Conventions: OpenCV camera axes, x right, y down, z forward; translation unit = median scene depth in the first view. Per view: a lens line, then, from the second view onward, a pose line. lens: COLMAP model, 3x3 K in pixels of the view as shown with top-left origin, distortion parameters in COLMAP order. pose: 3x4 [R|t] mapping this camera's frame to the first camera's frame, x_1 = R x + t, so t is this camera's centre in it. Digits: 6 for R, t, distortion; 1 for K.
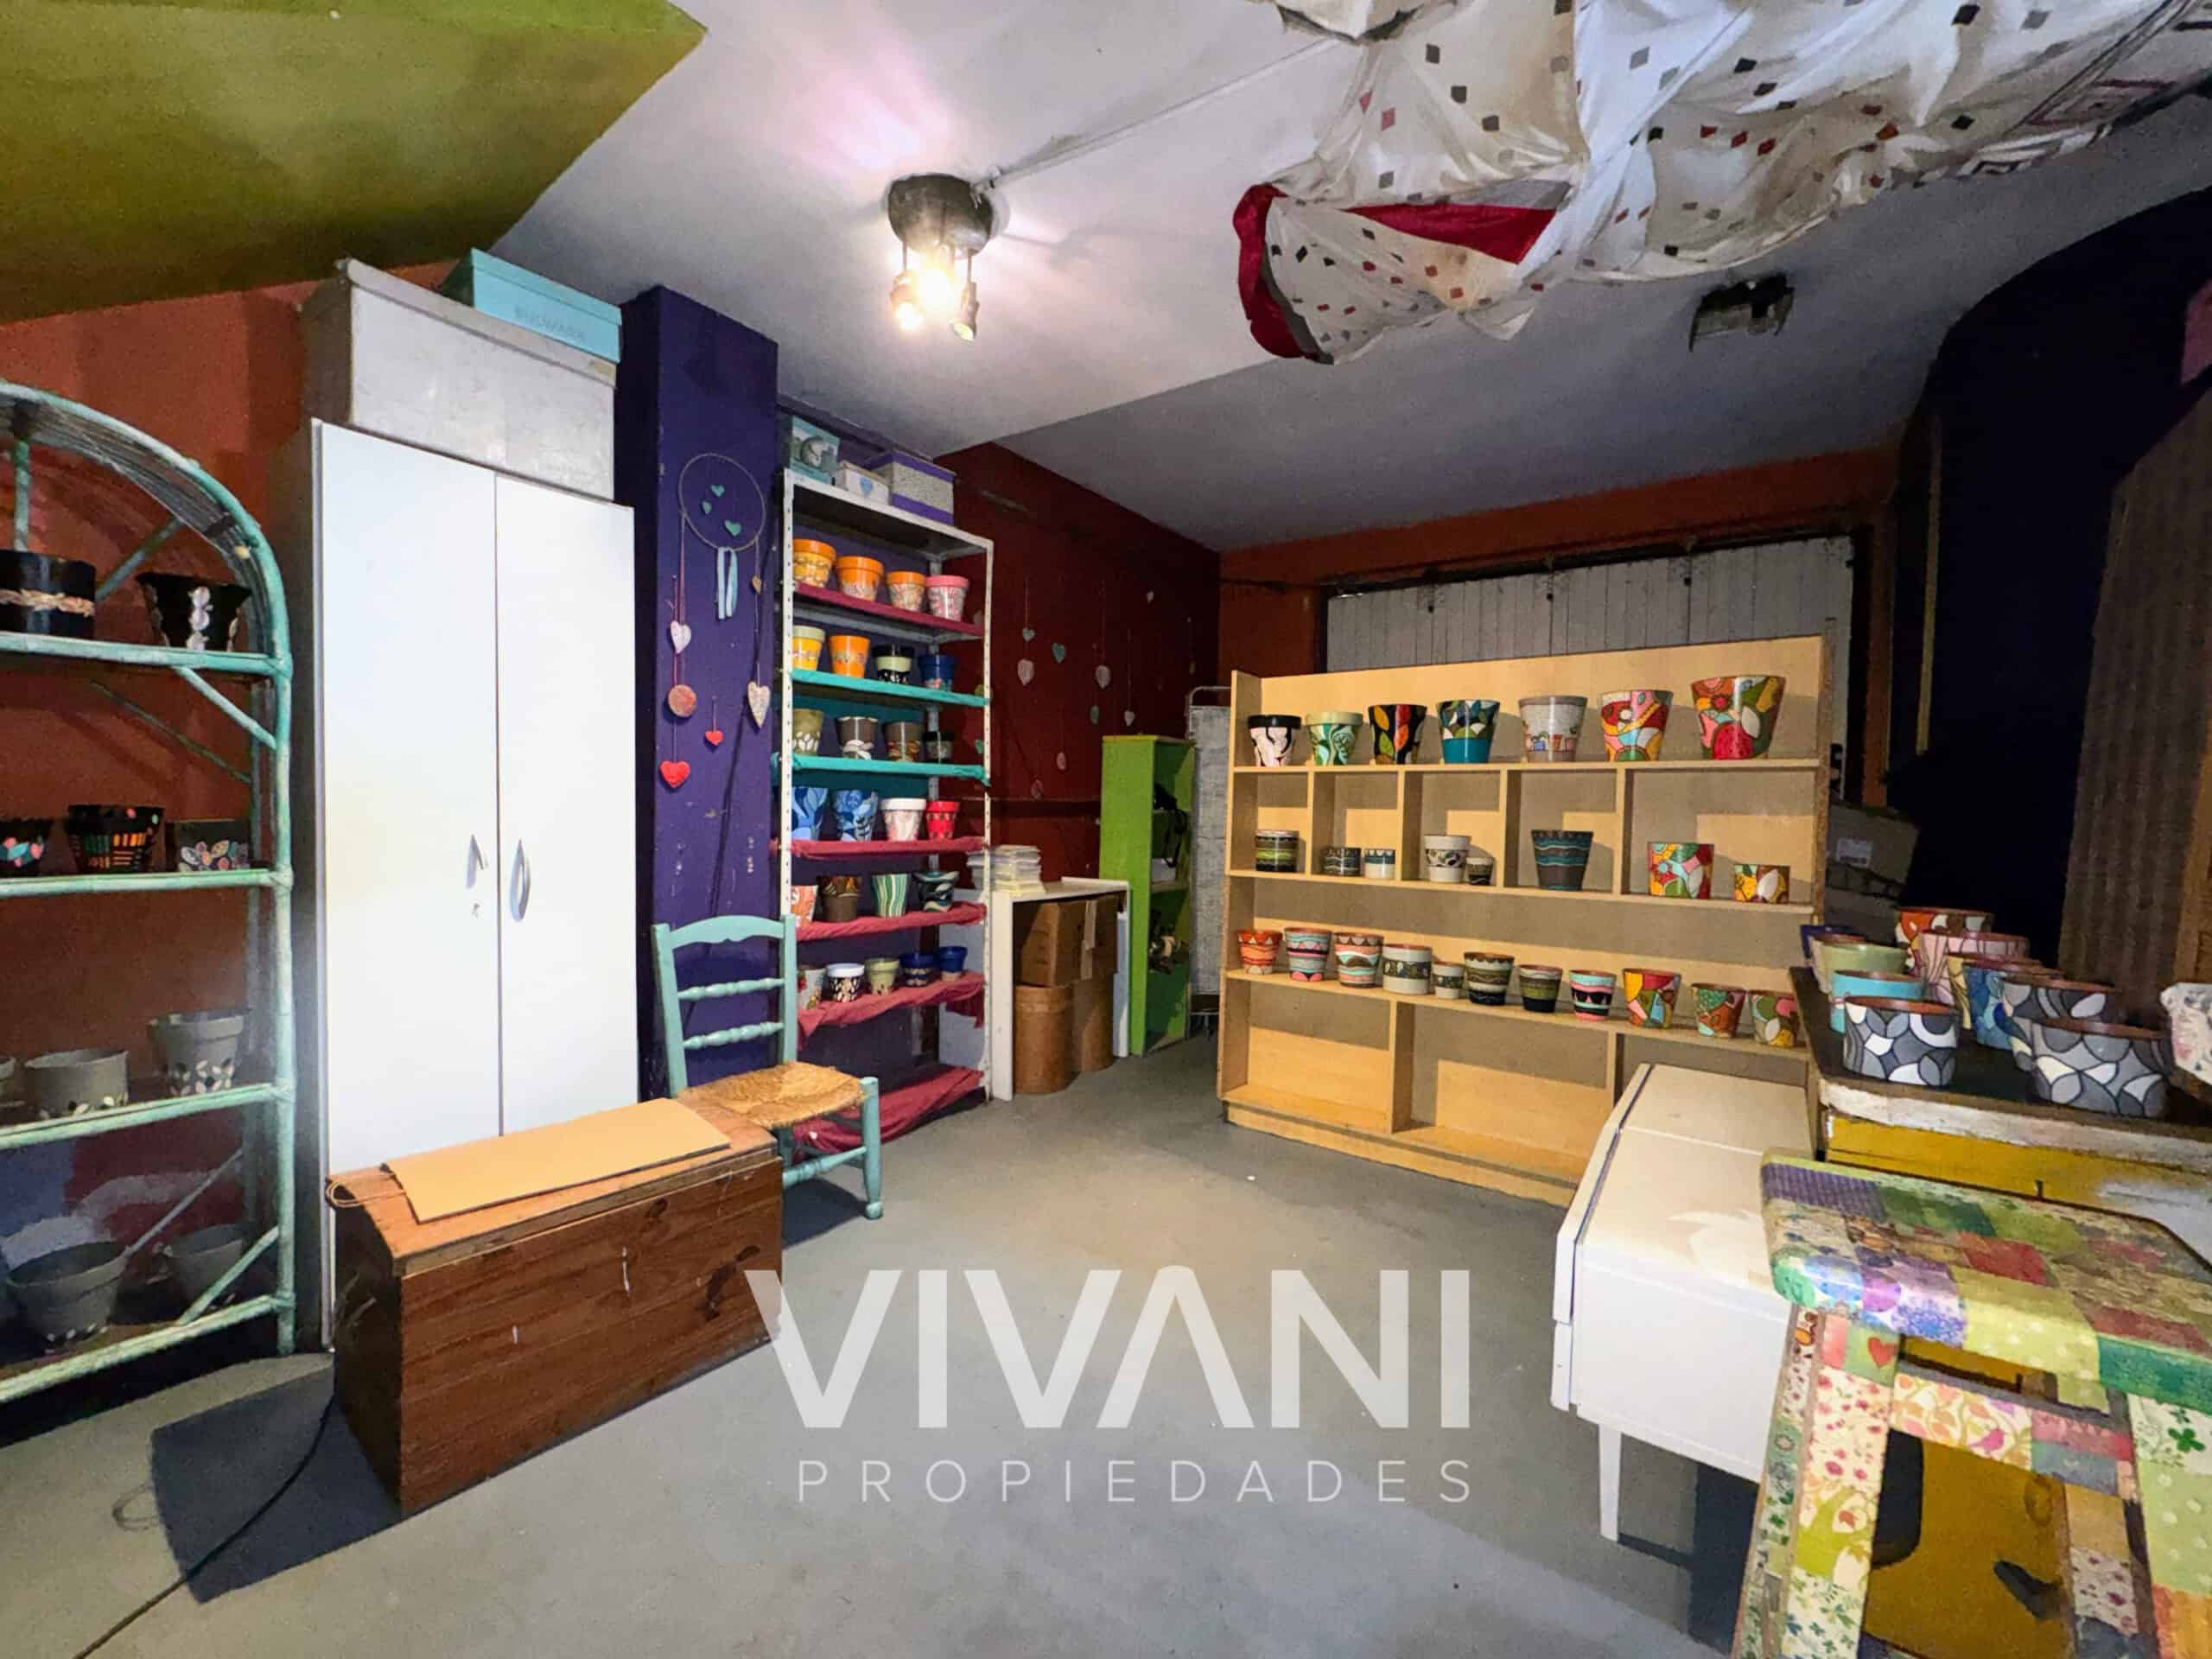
lens RADIAL K [[881.3, 0, 1103.2], [0, 881.3, 827.0], [0, 0, 1]] dist [0.000091, -0.000448]
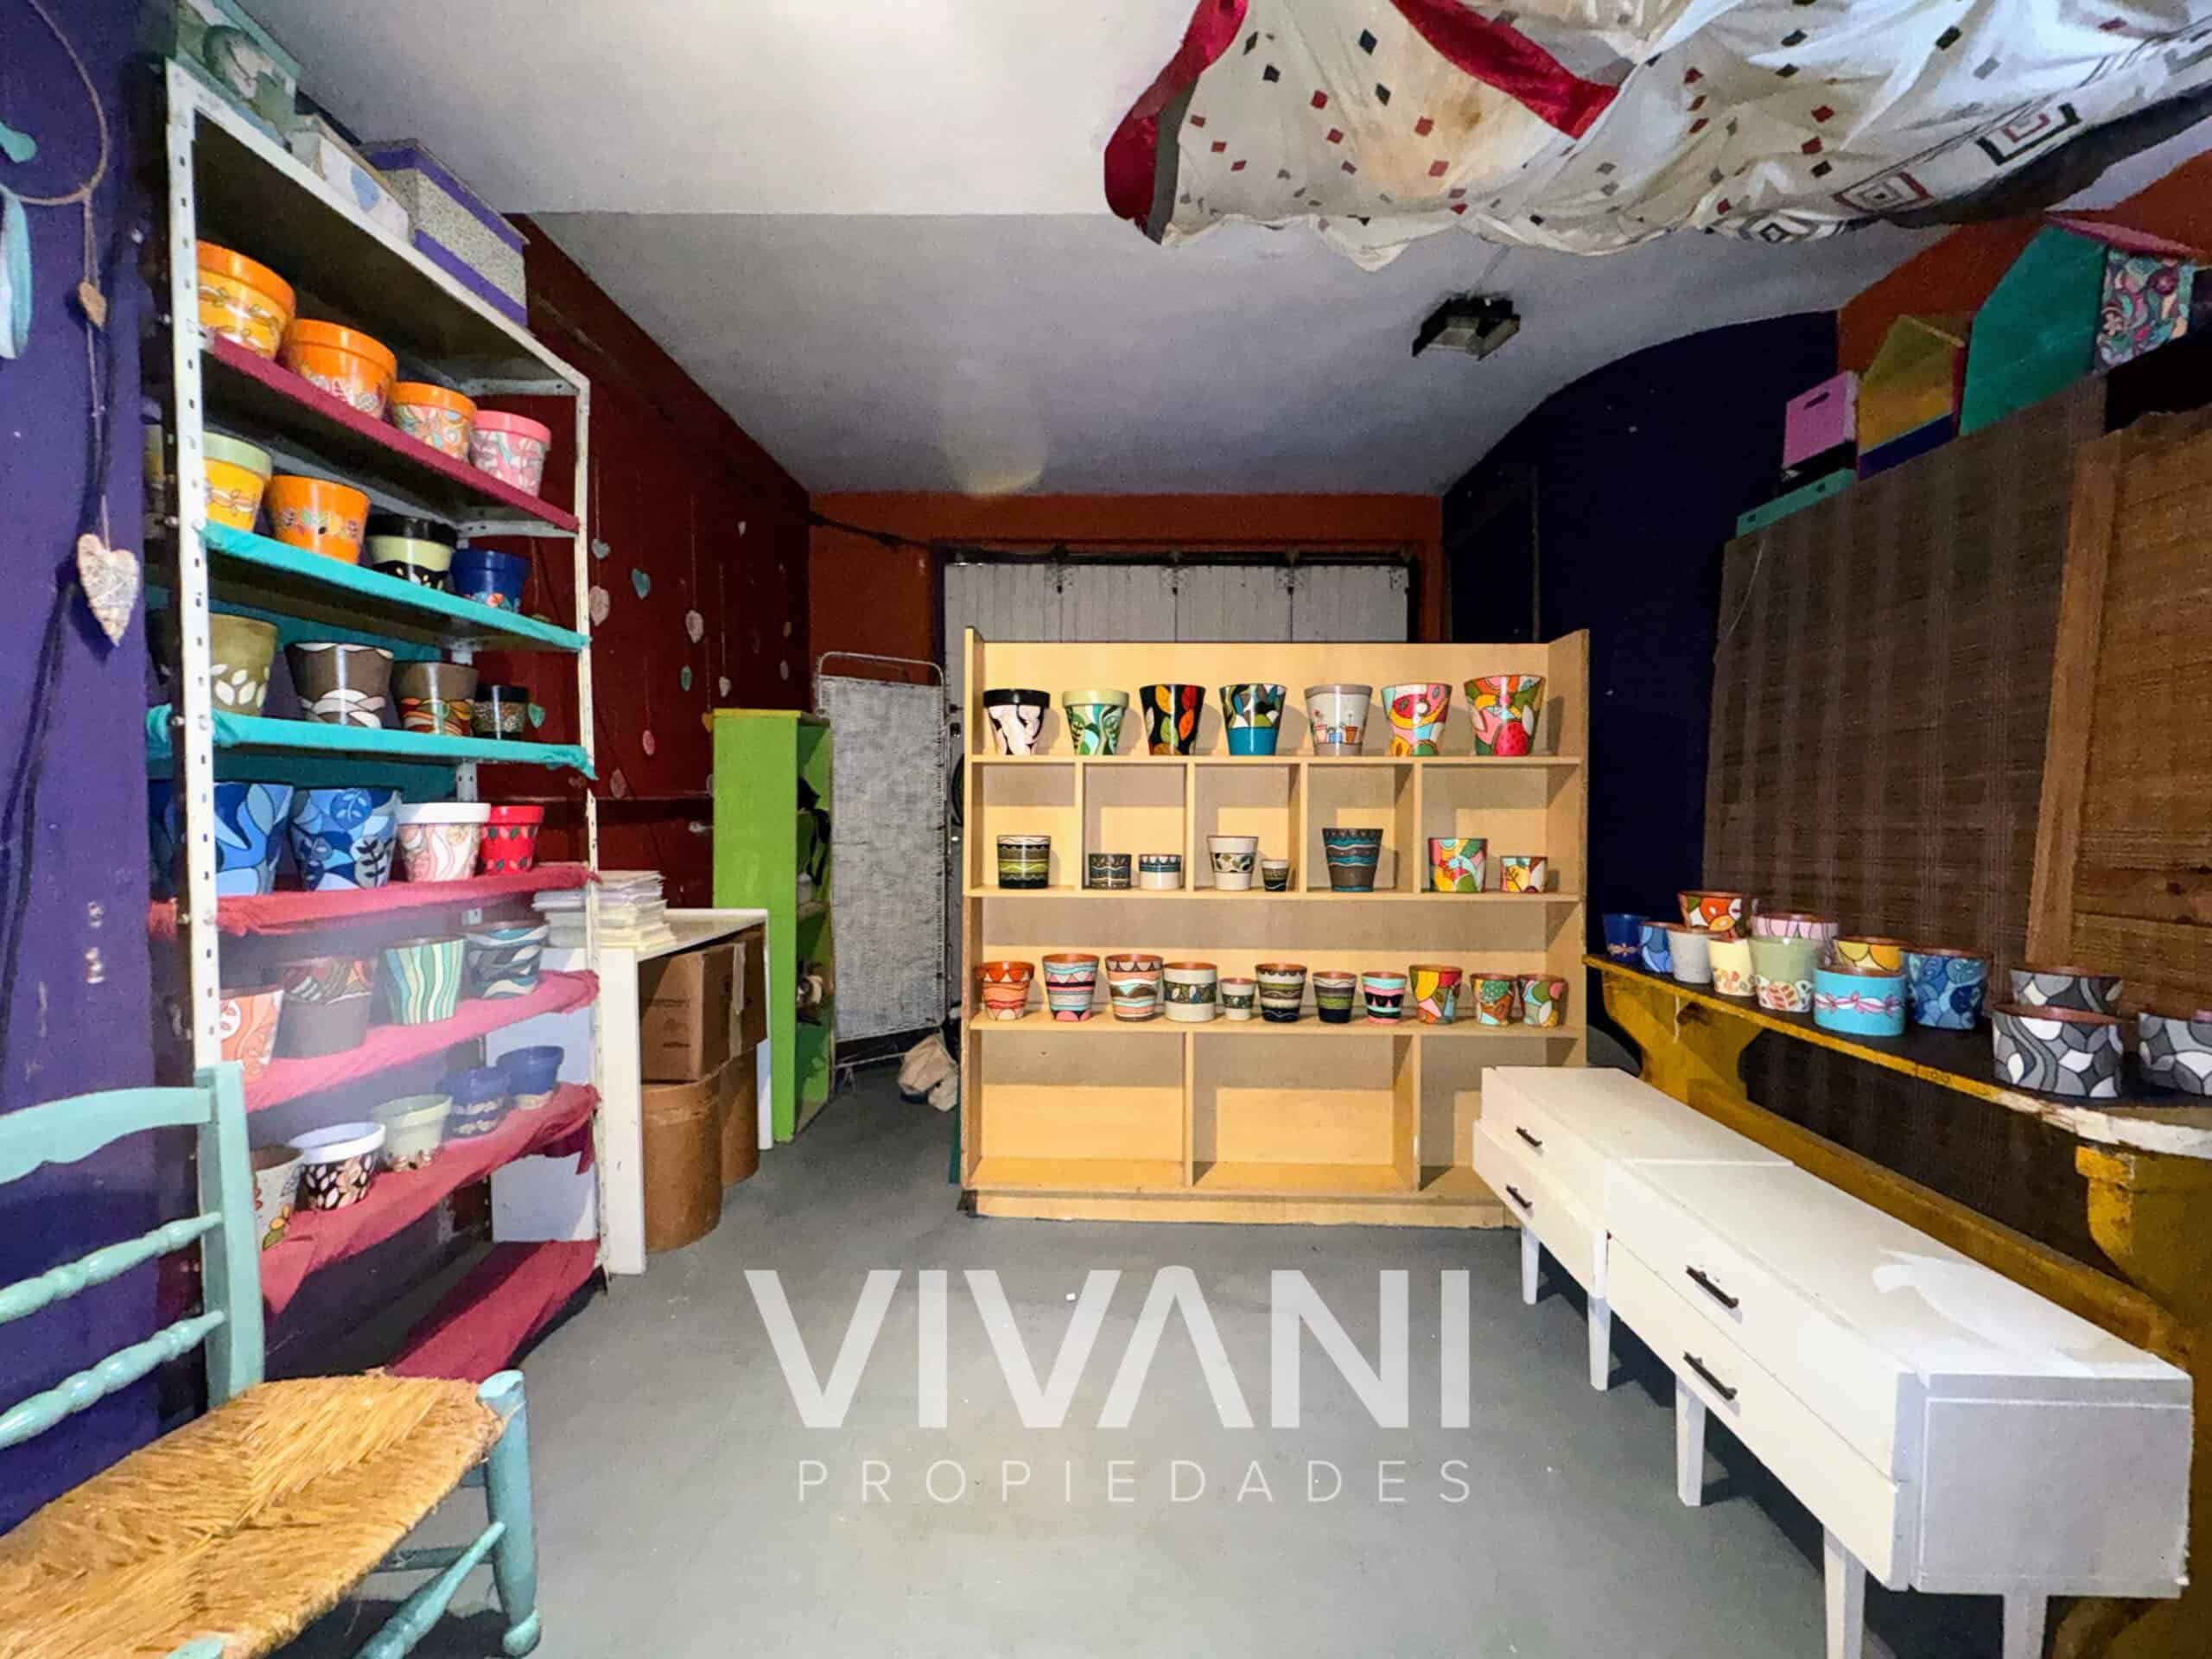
lens RADIAL K [[881.3, 0, 1103.2], [0, 881.3, 827.0], [0, 0, 1]] dist [0.000091, -0.000448]
pose [[0.824927, -0.029380, 0.564476, -0.211961], [0.022608, 0.999564, 0.018987, -0.019336], [-0.564788, -0.002902, 0.825231, 0.335032]]
